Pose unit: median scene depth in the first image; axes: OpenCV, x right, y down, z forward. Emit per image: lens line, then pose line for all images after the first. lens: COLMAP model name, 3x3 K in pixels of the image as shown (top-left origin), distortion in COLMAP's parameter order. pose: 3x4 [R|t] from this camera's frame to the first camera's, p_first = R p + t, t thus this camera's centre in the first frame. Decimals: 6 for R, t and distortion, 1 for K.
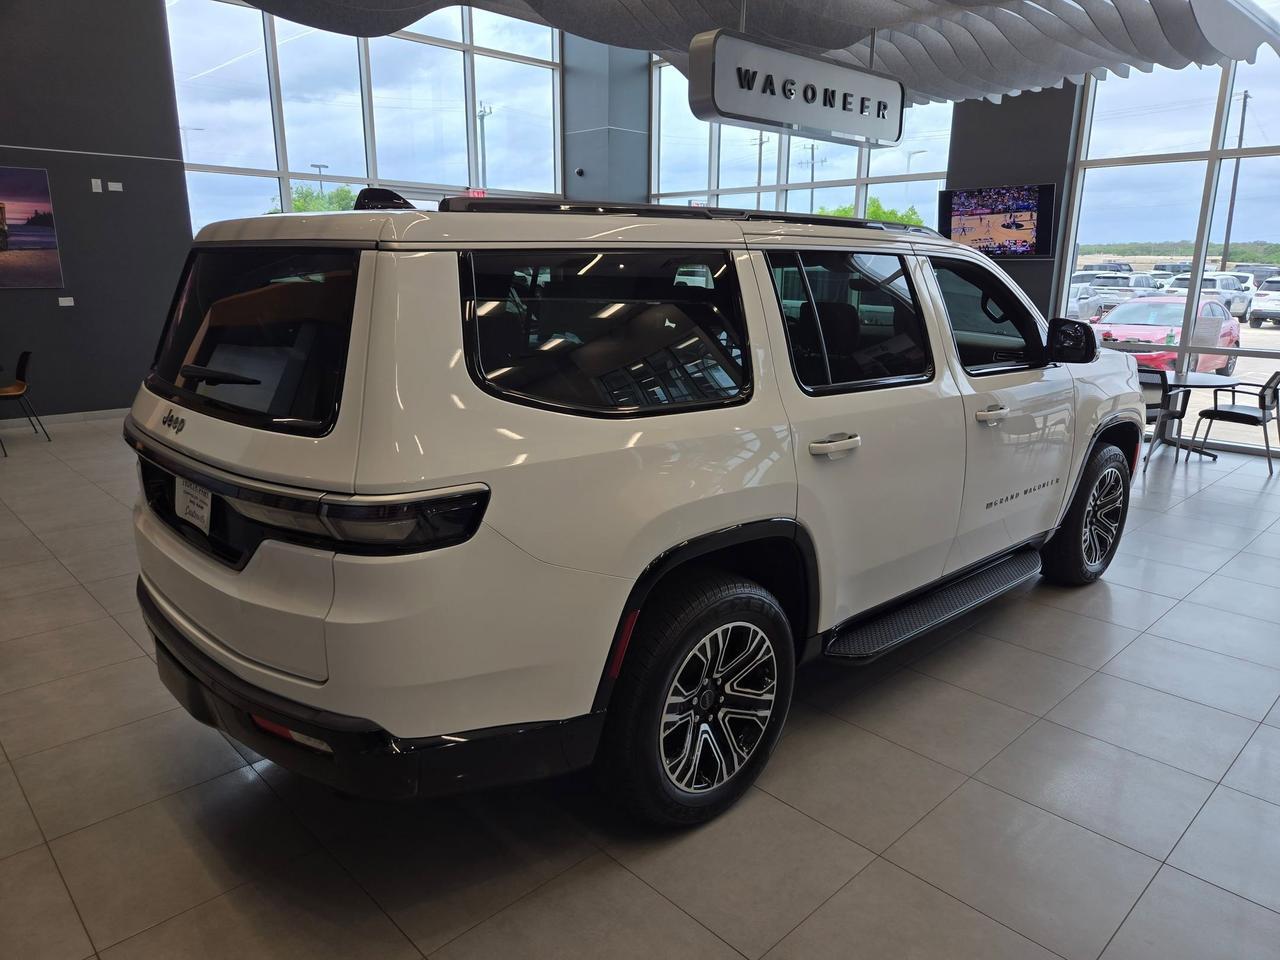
lens RADIAL K [[881.6, 0, 634.9], [0, 881.6, 471.5], [0, 0, 1]] dist [0.012640, -0.003609]
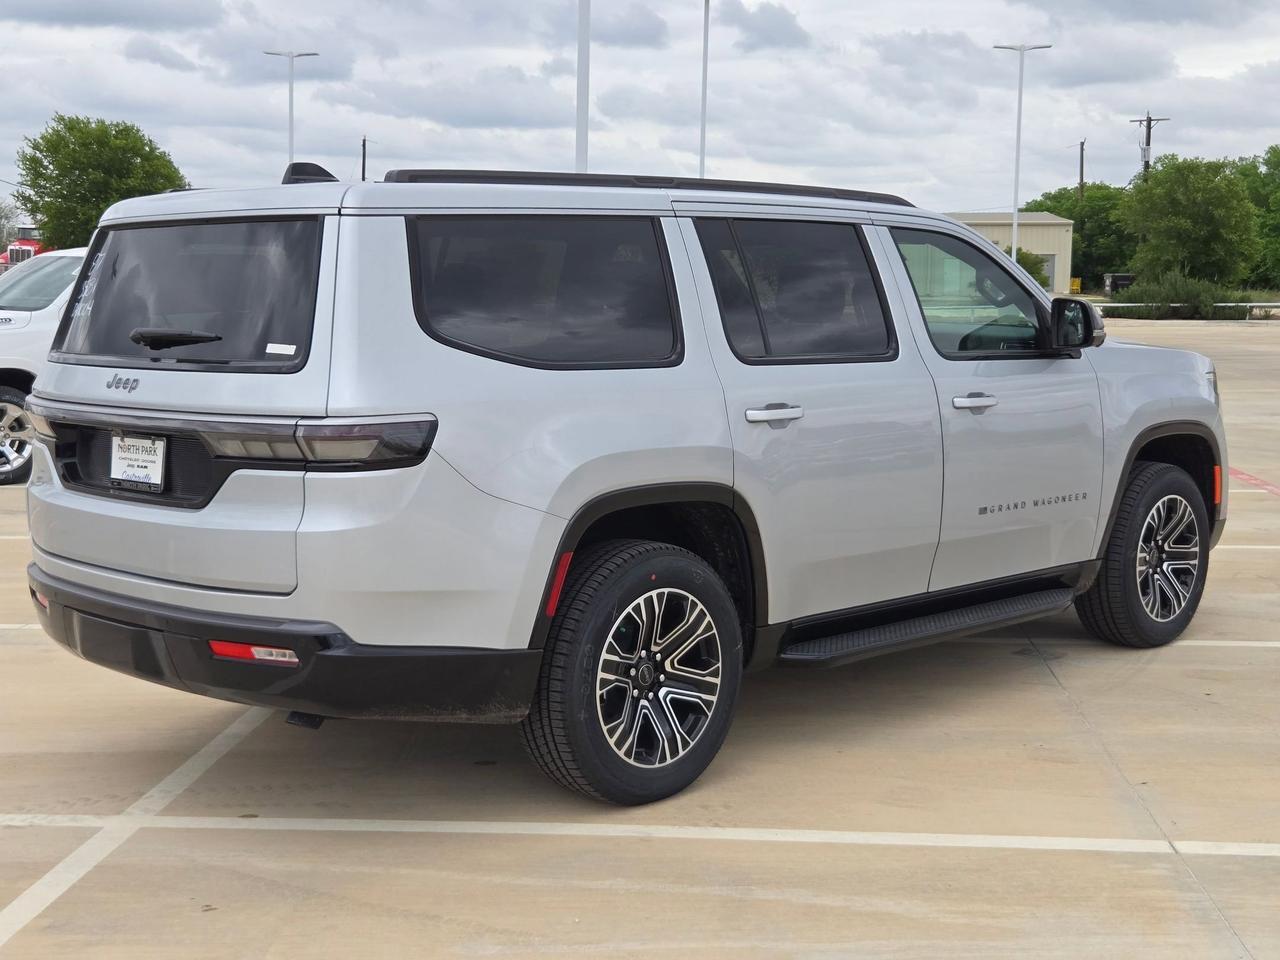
lens RADIAL K [[1727.9, 0, 636.5], [0, 1727.9, 476.3], [0, 0, 1]] dist [0.003165, 0.000000]
pose [[0.998814, -0.026253, 0.040998, 0.000237], [0.030954, 0.992459, -0.118601, 0.268630], [-0.037576, 0.119729, 0.992095, -0.891522]]
